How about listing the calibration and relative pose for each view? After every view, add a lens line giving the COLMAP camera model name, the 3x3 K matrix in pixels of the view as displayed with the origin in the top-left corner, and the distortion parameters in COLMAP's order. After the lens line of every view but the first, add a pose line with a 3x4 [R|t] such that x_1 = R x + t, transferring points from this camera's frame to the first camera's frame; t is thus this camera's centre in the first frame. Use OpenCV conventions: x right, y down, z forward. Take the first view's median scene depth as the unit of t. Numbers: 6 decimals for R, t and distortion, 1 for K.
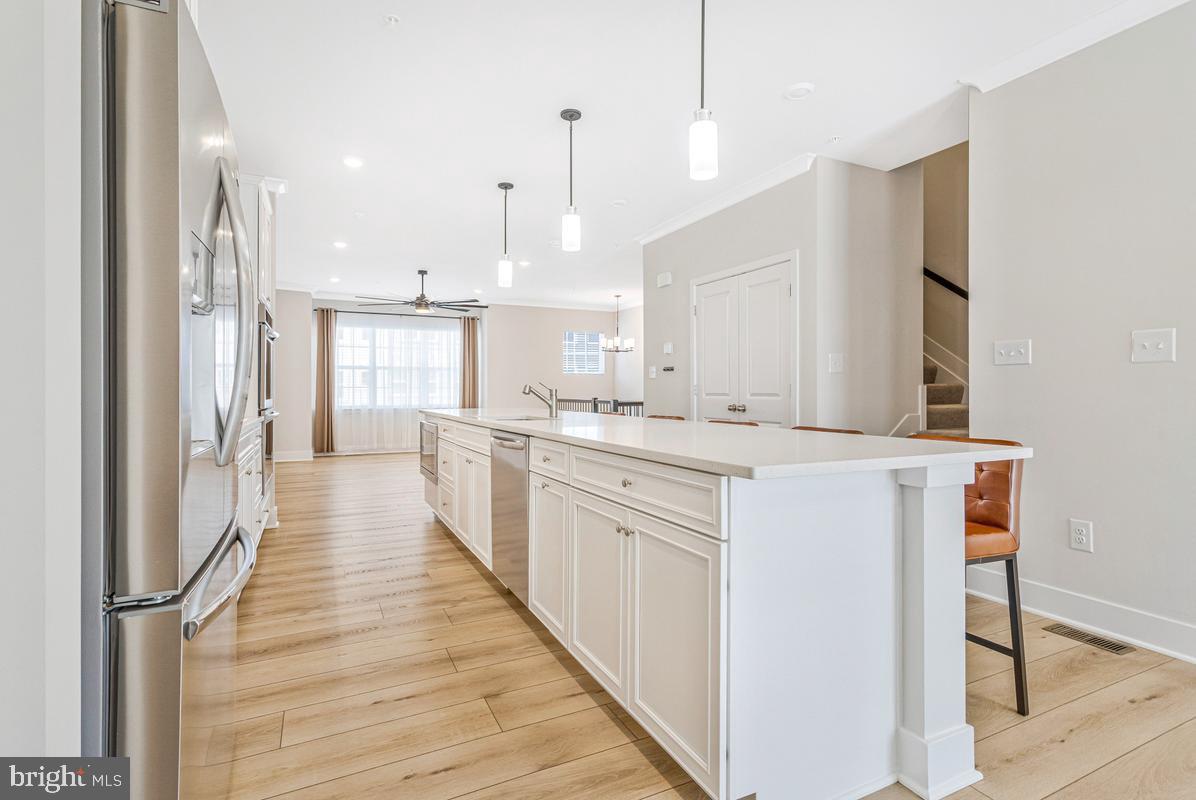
lens RADIAL K [[582.3, 0, 595.9], [0, 582.3, 392.1], [0, 0, 1]] dist [0.003606, 0.002367]
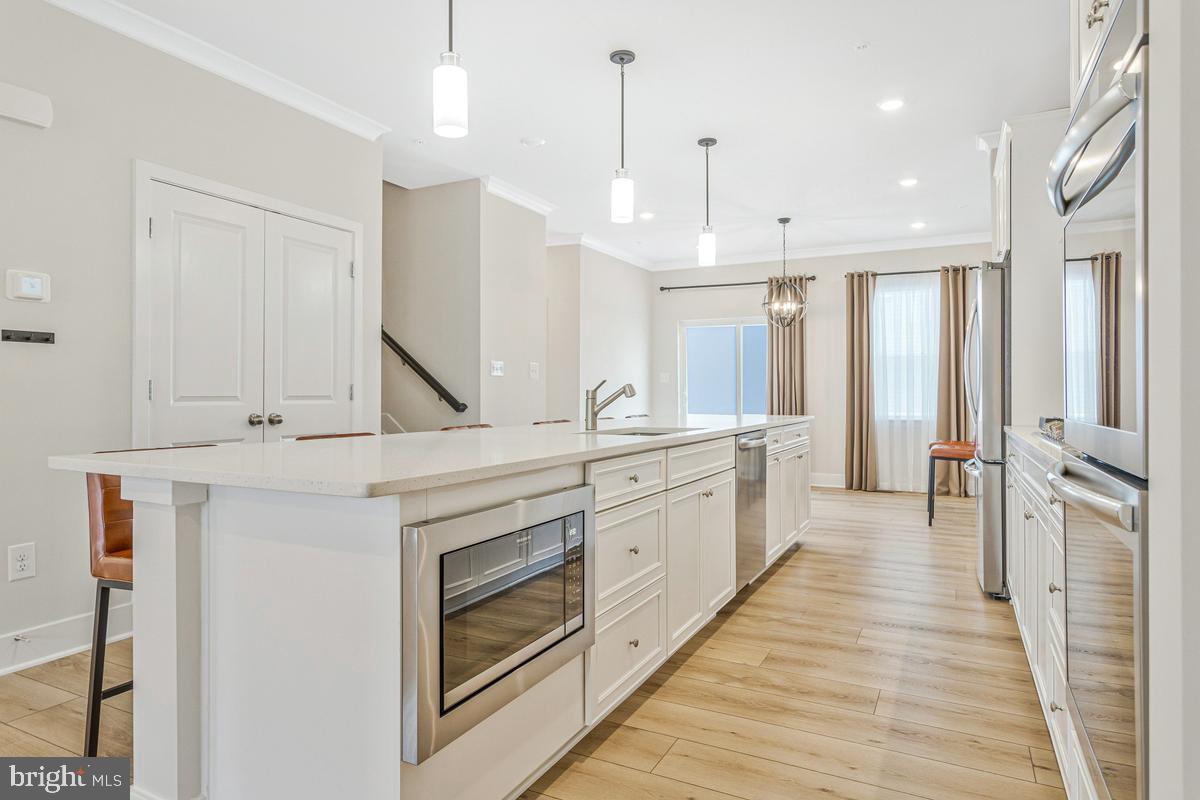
lens RADIAL K [[704.2, 0, 594.3], [0, 704.2, 394.2], [0, 0, 1]] dist [-0.017534, 0.001131]
pose [[-0.601946, -0.000974, 0.798536, -0.293151], [0.001507, 0.999996, 0.002356, -0.000365], [-0.798535, 0.002622, -0.601942, 0.588273]]
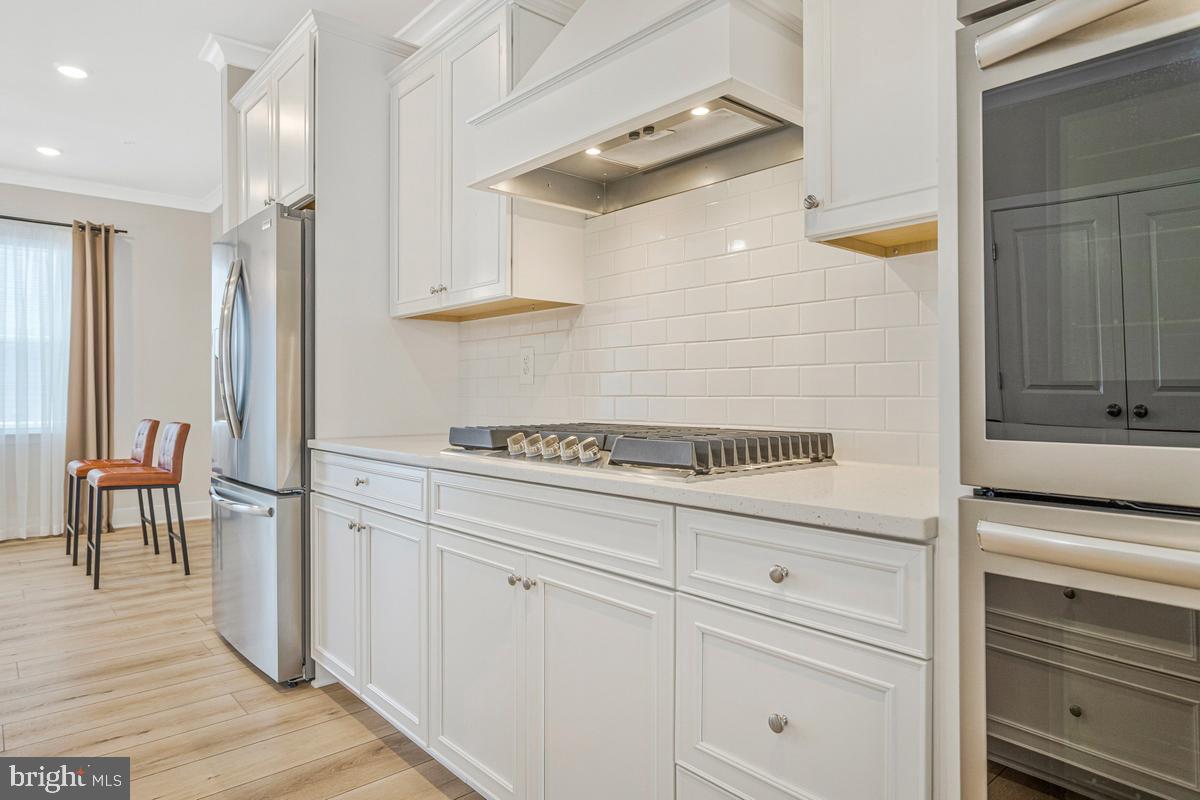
lens RADIAL K [[704.2, 0, 625.7], [0, 704.2, 401.9], [0, 0, 1]] dist [-0.017534, 0.001131]
pose [[-0.953154, 0.008771, -0.302359, -0.157661], [0.004330, 0.999873, 0.015353, -0.000924], [0.302456, 0.013325, -0.953070, 0.480775]]
